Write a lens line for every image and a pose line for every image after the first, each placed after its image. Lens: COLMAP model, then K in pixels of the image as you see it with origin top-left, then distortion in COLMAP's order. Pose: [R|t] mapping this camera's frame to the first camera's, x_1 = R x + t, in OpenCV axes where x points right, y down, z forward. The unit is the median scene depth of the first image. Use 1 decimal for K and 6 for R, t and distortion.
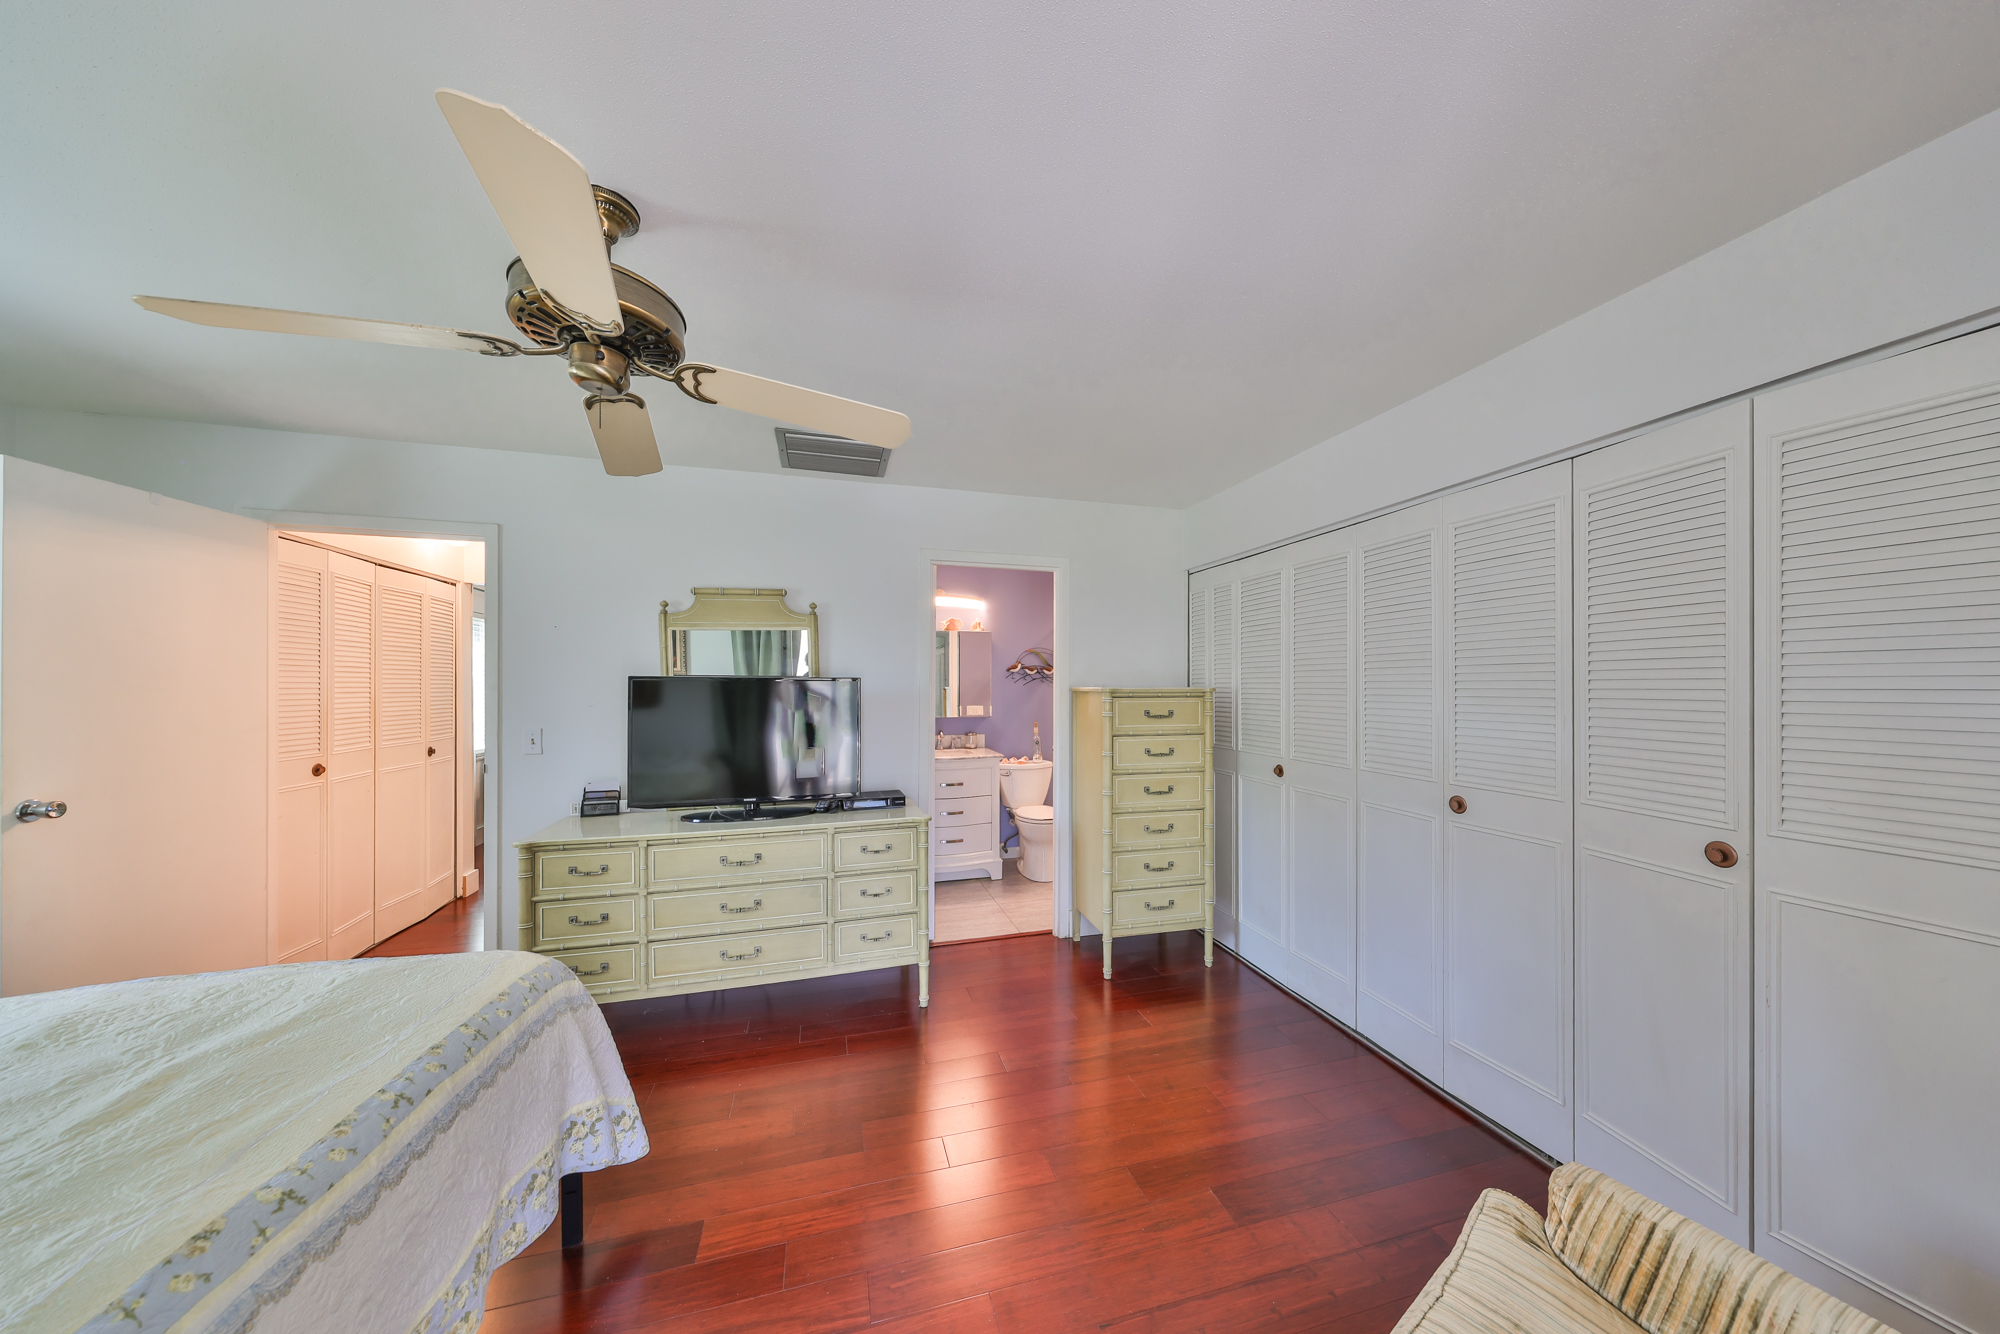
lens RADIAL K [[614.3, 0, 996.7], [0, 614.3, 681.3], [0, 0, 1]] dist [-0.001998, 0.000512]
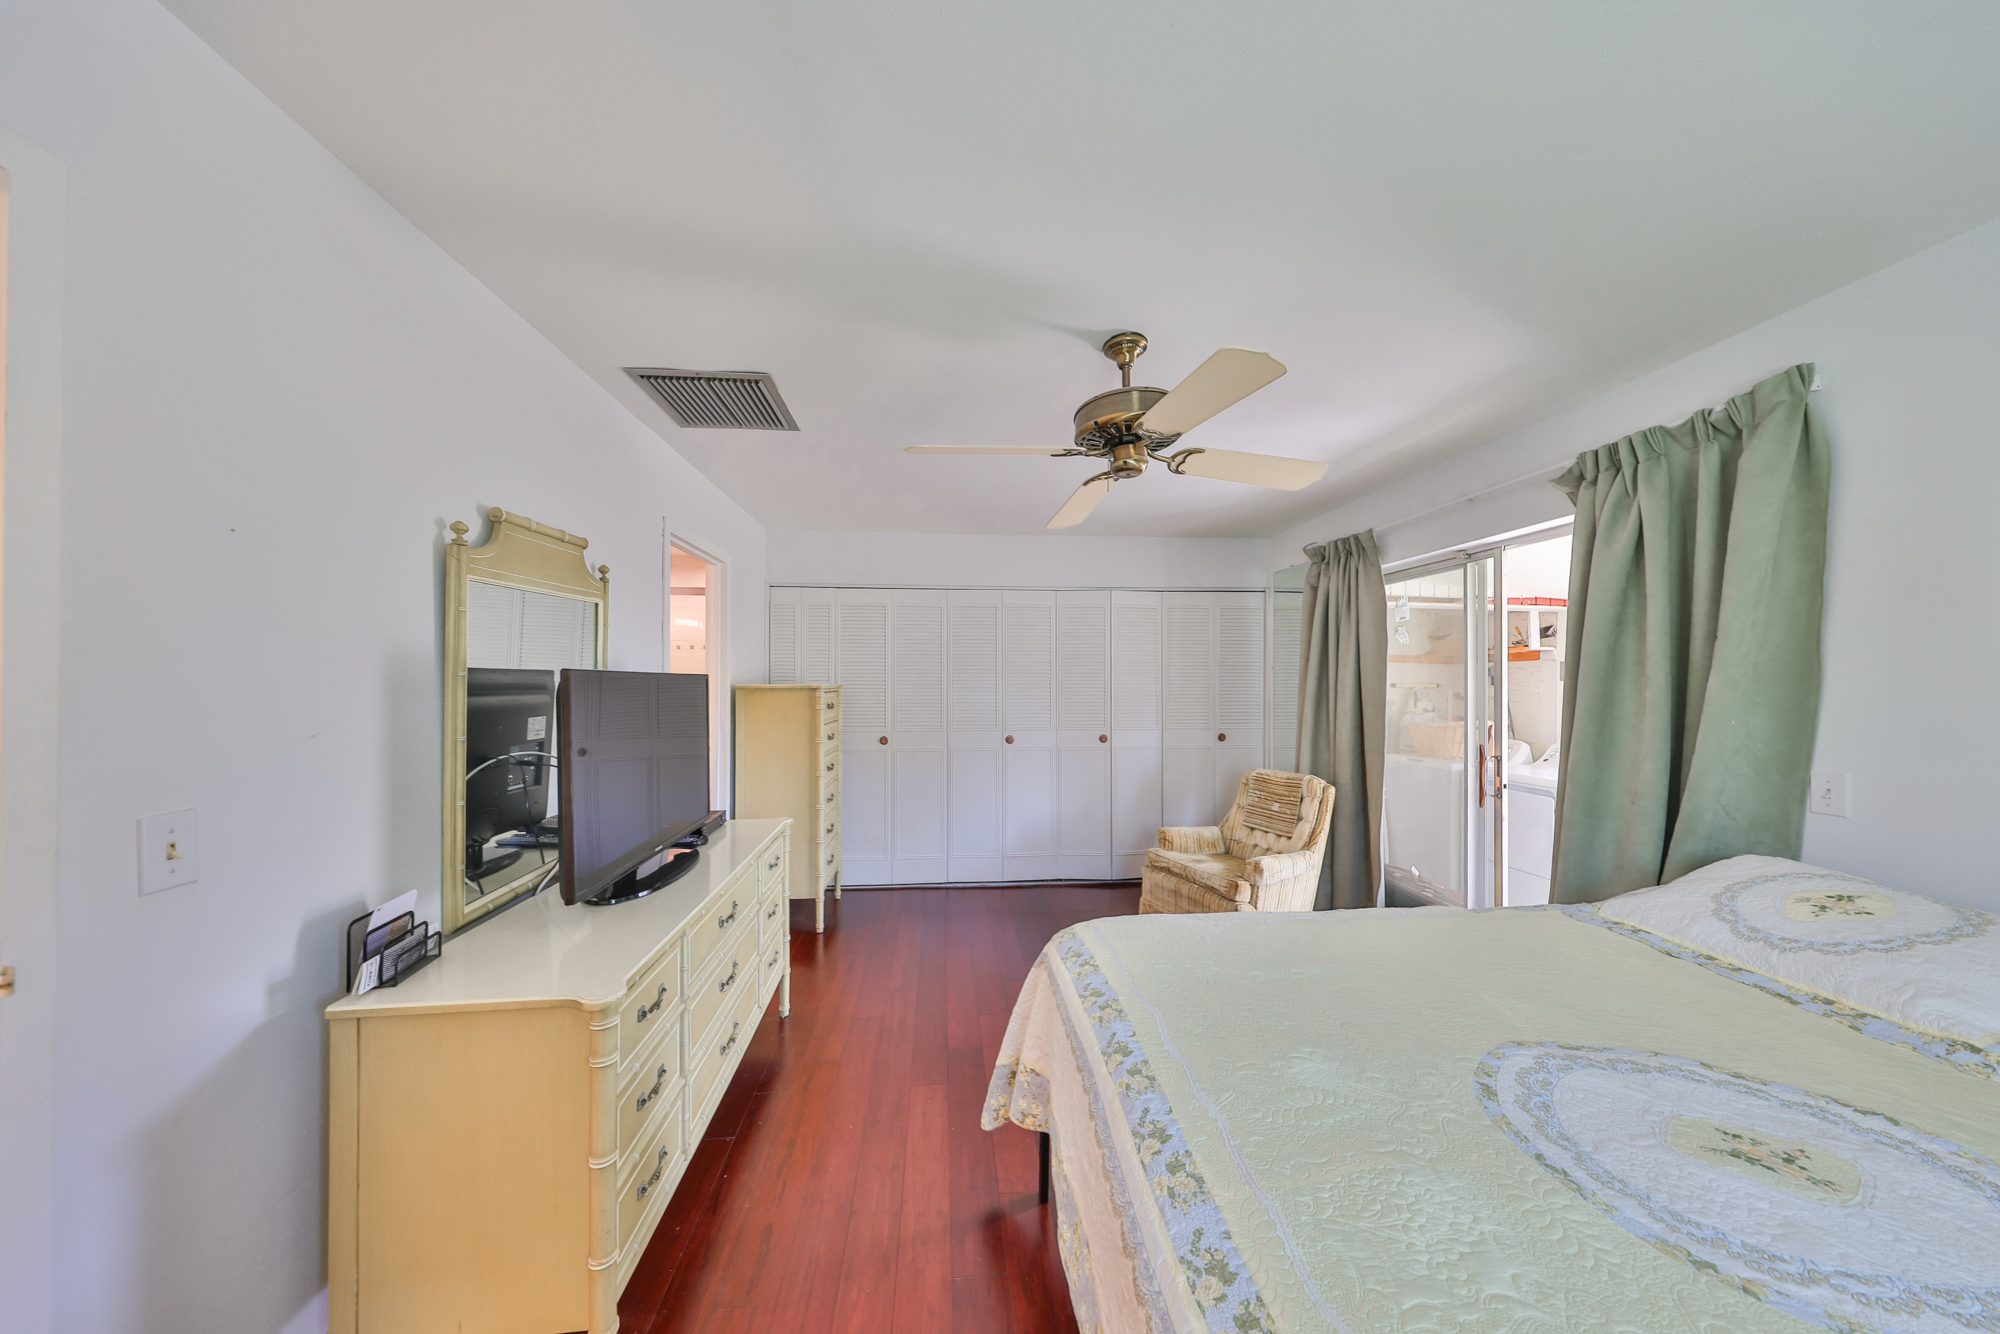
lens RADIAL K [[614.3, 0, 999.1], [0, 614.3, 677.5], [0, 0, 1]] dist [-0.001998, 0.000512]
pose [[0.198892, 0.005932, 0.980004, -0.919094], [-0.006937, 0.999965, -0.004645, -0.000469], [-0.979997, -0.005874, 0.198926, 0.439495]]
